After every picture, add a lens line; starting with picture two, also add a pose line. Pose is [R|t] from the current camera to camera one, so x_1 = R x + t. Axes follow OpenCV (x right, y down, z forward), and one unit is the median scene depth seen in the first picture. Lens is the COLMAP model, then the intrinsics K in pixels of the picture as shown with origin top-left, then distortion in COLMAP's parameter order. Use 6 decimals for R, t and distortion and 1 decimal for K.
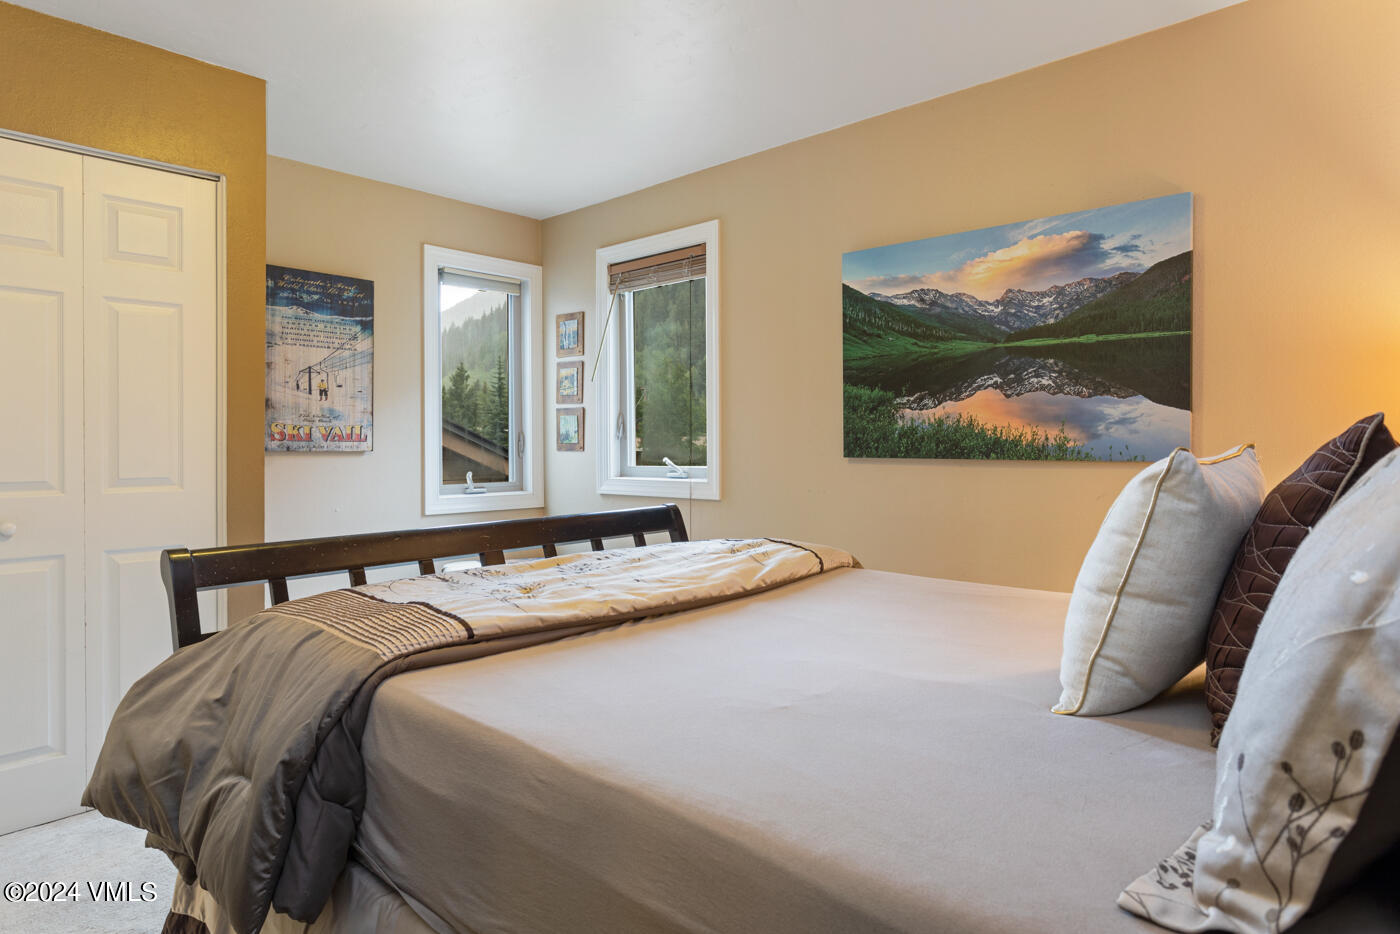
lens RADIAL K [[835.6, 0, 697.8], [0, 835.6, 454.3], [0, 0, 1]] dist [0.000502, -0.000083]
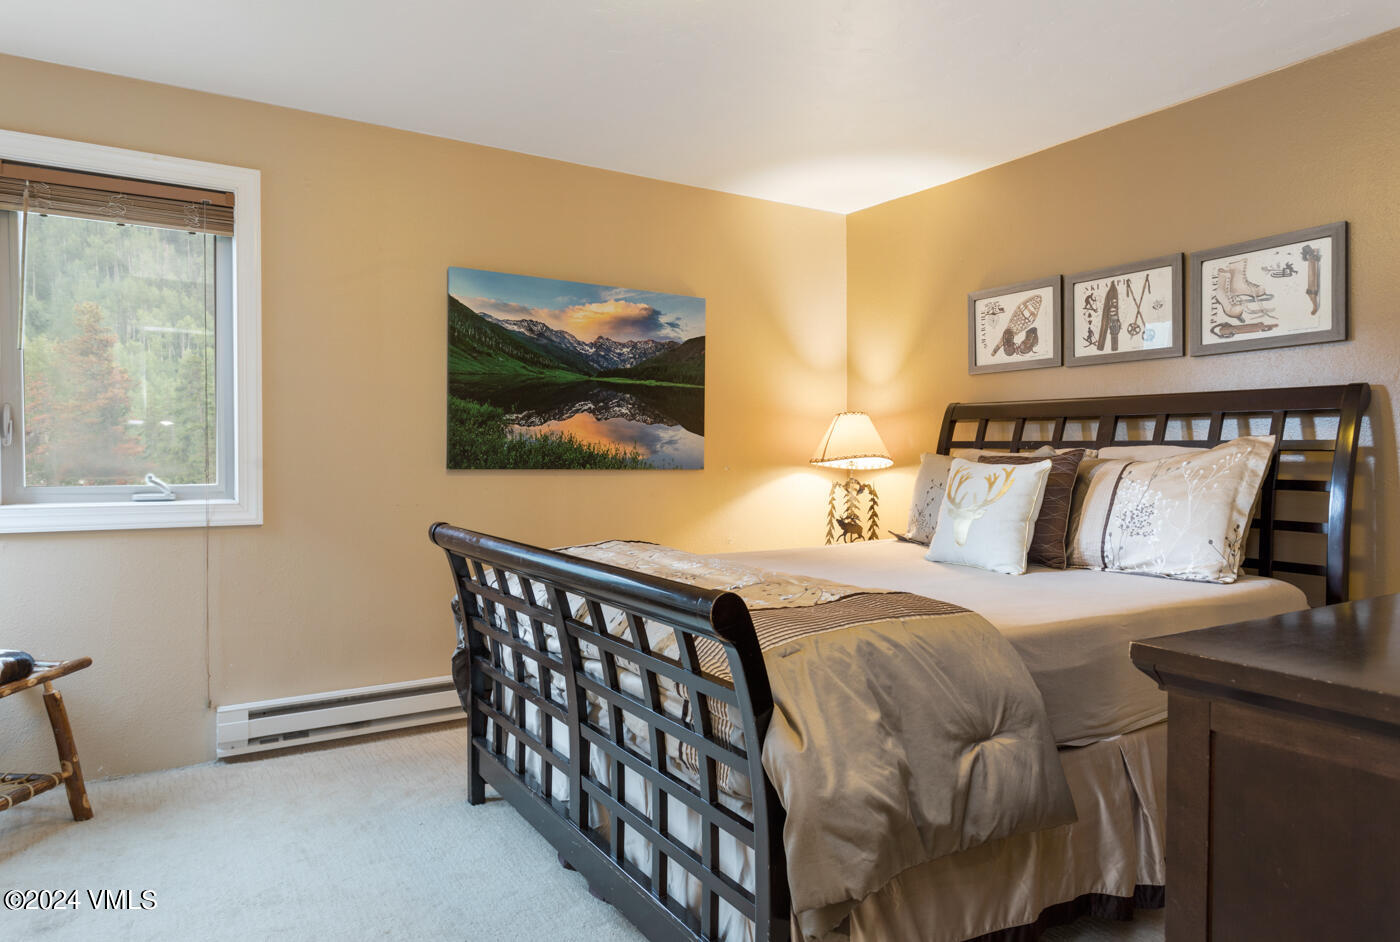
lens RADIAL K [[835.6, 0, 696.6], [0, 835.6, 472.1], [0, 0, 1]] dist [0.000502, -0.000083]
pose [[0.277715, -0.009020, 0.960621, -0.795888], [0.009192, 0.999935, 0.006732, 0.003377], [-0.960619, 0.006961, 0.277780, 0.490749]]
